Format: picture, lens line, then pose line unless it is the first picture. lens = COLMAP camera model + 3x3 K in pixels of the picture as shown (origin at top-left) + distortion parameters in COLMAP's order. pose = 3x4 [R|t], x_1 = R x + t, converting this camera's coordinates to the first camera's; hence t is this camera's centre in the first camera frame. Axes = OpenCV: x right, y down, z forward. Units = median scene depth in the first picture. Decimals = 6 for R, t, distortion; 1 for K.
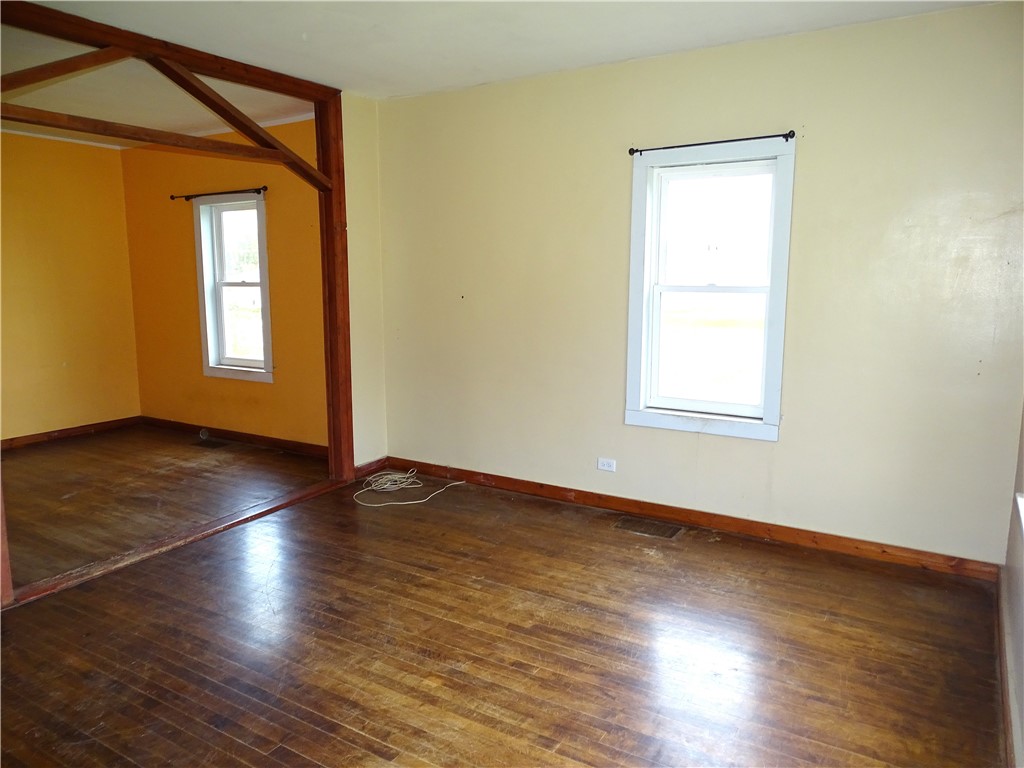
lens RADIAL K [[730.9, 0, 514.3], [0, 730.9, 382.1], [0, 0, 1]] dist [0.003200, -0.004145]
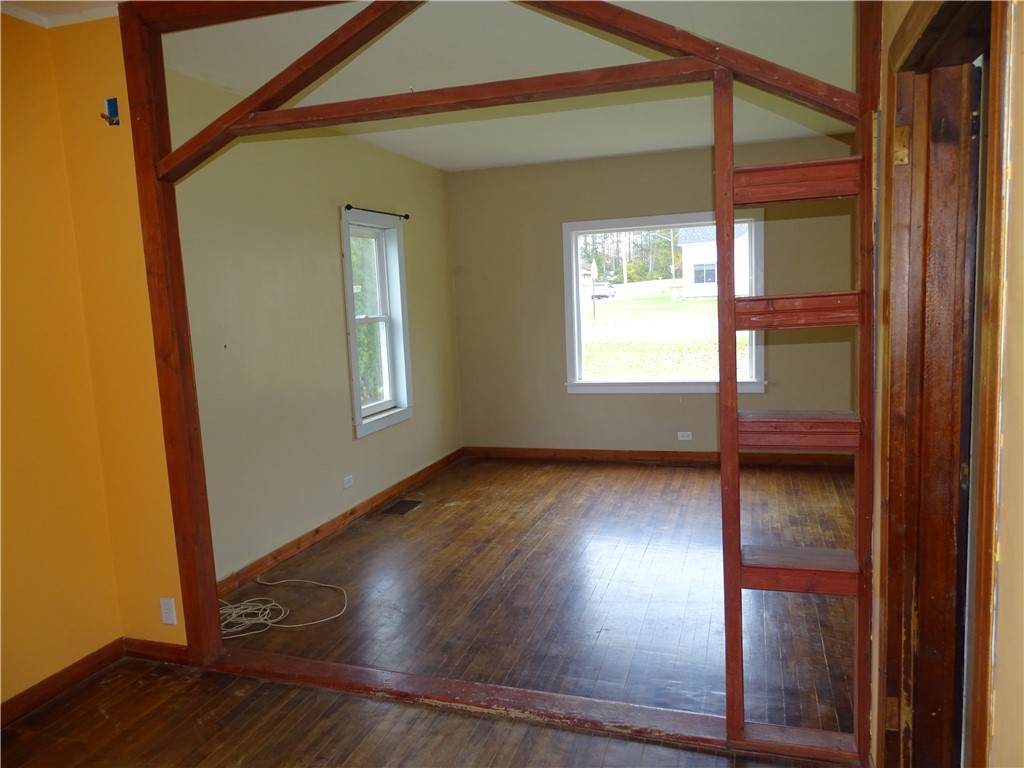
lens RADIAL K [[727.5, 0, 515.4], [0, 727.5, 383.5], [0, 0, 1]] dist [-0.000662, 0.008774]
pose [[-0.218930, -0.112247, 0.969263, -1.179829], [0.197812, 0.967628, 0.156738, -0.184803], [-0.955479, 0.226046, -0.189639, 1.127231]]
